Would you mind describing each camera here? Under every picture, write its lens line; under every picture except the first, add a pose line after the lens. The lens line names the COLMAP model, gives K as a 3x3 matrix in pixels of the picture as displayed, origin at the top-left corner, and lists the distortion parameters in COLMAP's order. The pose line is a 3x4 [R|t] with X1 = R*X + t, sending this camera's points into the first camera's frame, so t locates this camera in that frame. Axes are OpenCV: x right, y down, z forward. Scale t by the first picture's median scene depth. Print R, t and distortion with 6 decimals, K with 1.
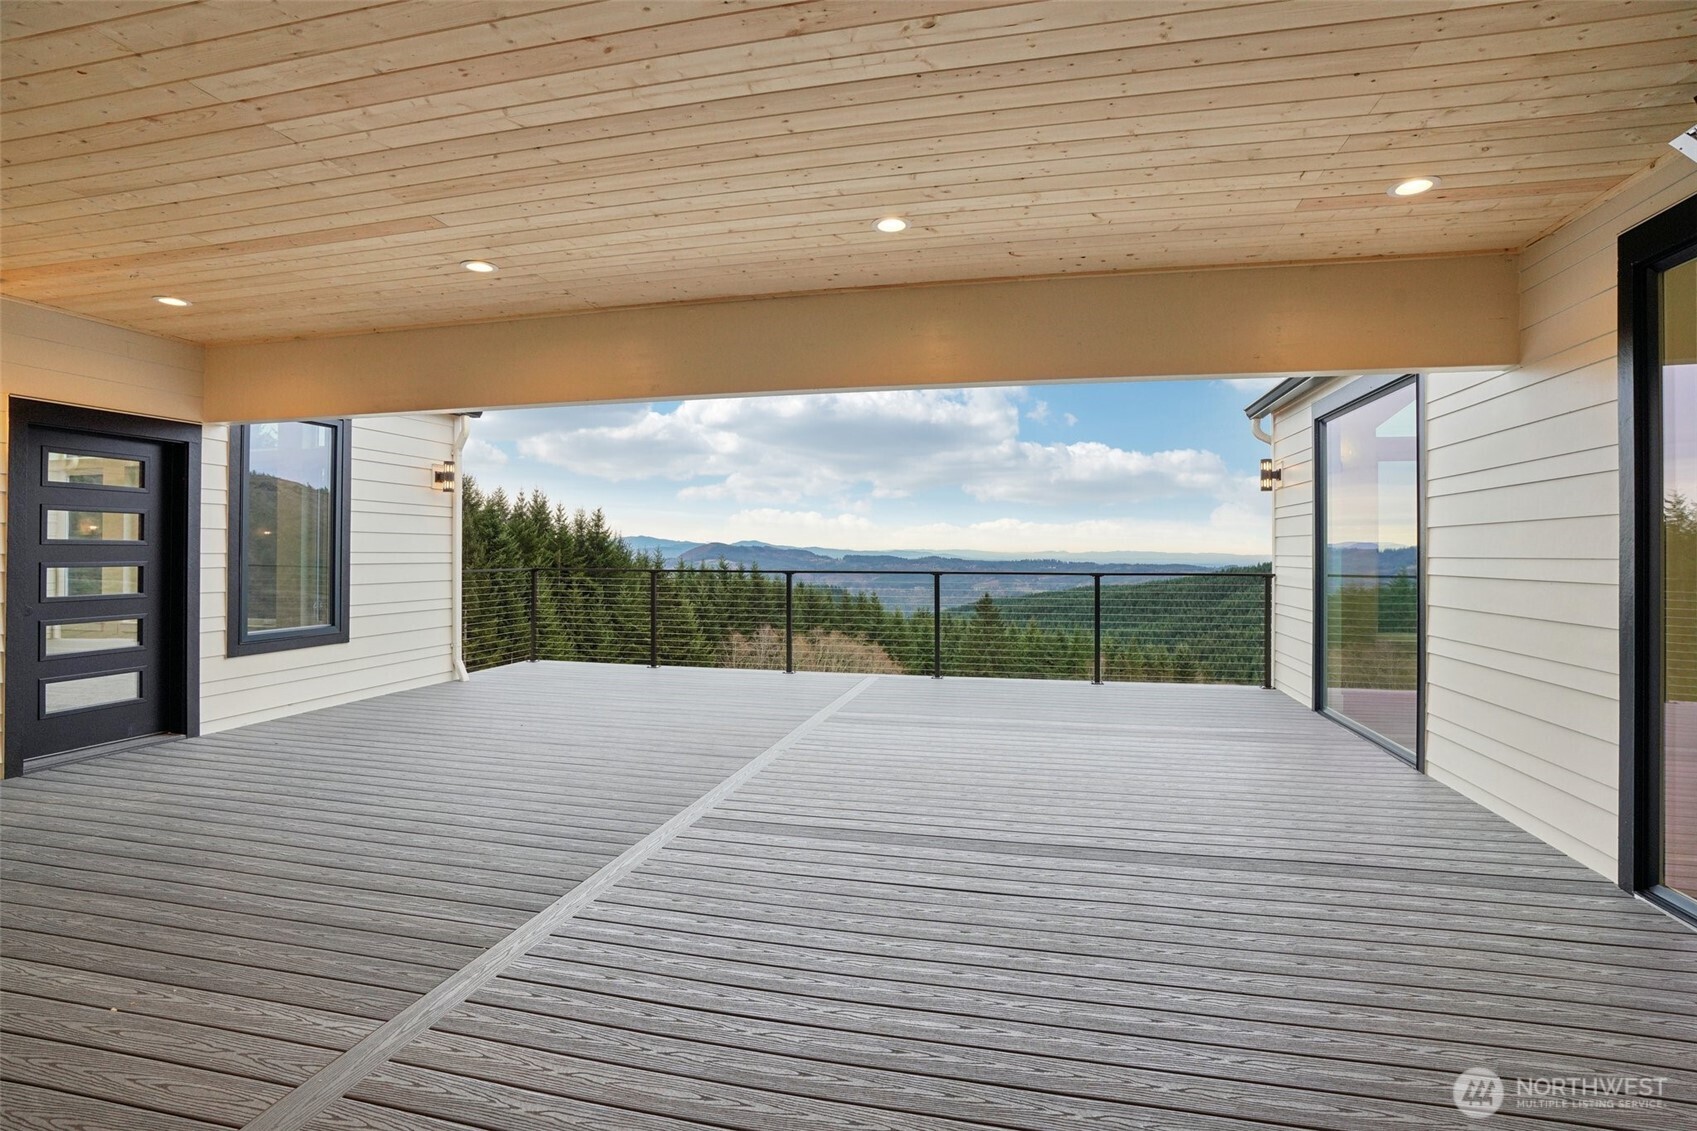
lens RADIAL K [[782.6, 0, 835.3], [0, 782.6, 551.5], [0, 0, 1]] dist [-0.035600, 0.011704]
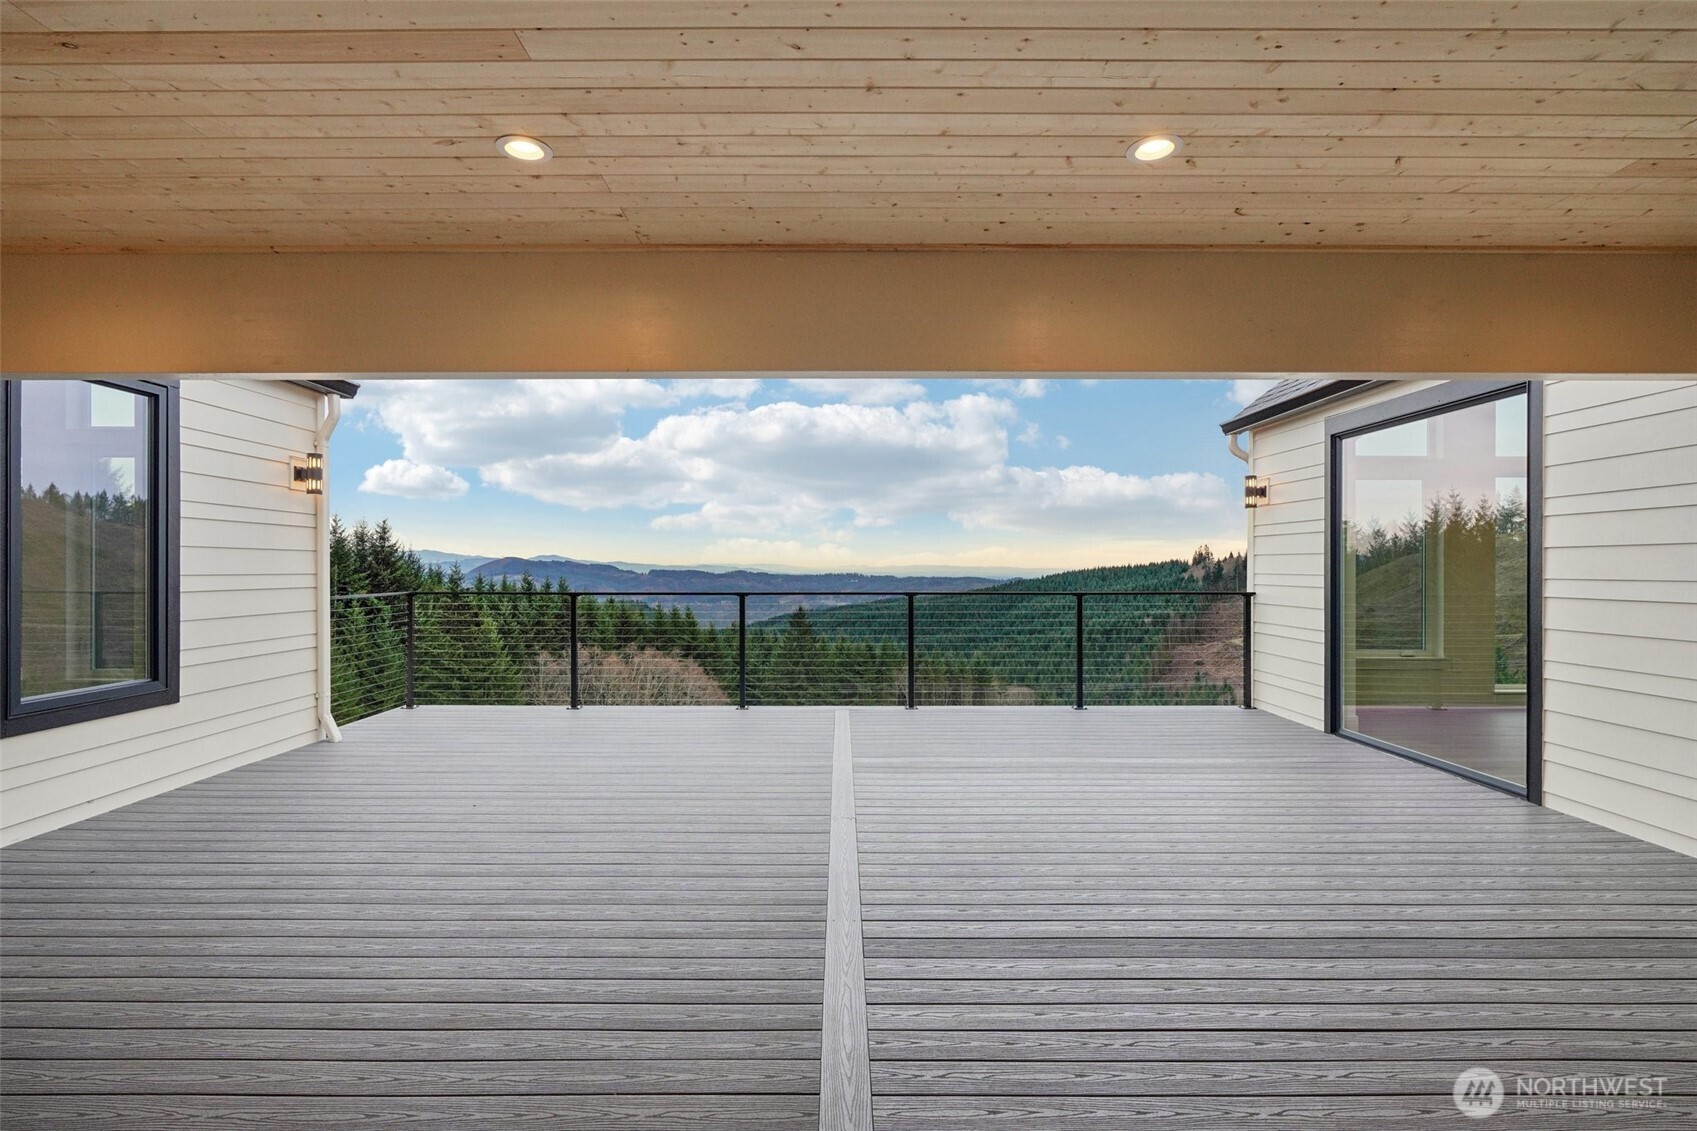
lens RADIAL K [[782.6, 0, 823.1], [0, 782.6, 574.9], [0, 0, 1]] dist [-0.035600, 0.011704]
pose [[0.973247, -0.005294, 0.229700, -0.211862], [0.002540, 0.999921, 0.012283, -0.006769], [-0.229747, -0.011371, 0.973184, 0.170314]]
